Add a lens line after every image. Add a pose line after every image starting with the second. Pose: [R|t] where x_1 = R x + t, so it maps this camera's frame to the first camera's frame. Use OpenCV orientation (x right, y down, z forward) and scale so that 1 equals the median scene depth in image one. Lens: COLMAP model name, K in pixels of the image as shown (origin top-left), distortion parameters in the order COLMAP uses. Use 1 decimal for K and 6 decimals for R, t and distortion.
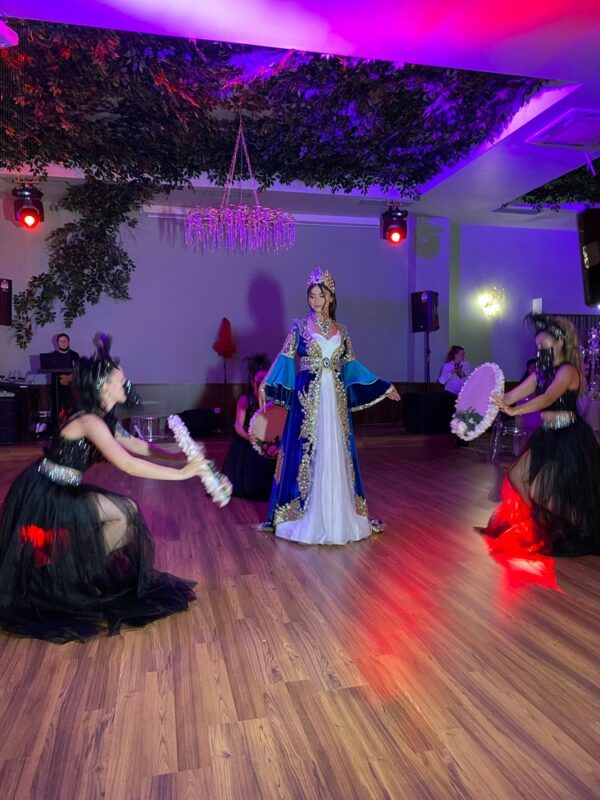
lens RADIAL K [[610.5, 0, 299.9], [0, 610.5, 395.1], [0, 0, 1]] dist [0.008832, -0.004002]
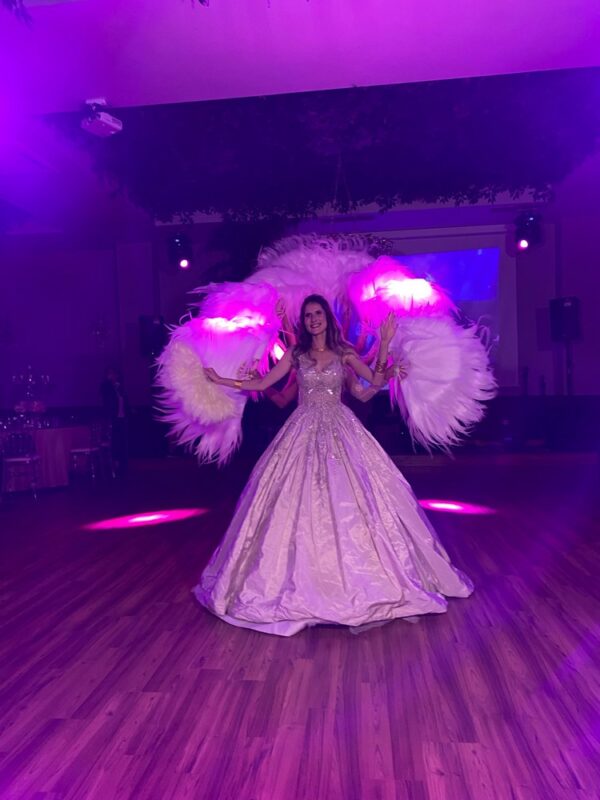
lens RADIAL K [[610.5, 0, 299.4], [0, 610.5, 403.1], [0, 0, 1]] dist [0.008832, -0.004002]
pose [[0.942162, -0.013711, -0.334877, 0.155648], [0.012369, 0.999905, -0.006141, -0.010317], [0.334929, 0.001643, 0.942242, -0.015885]]
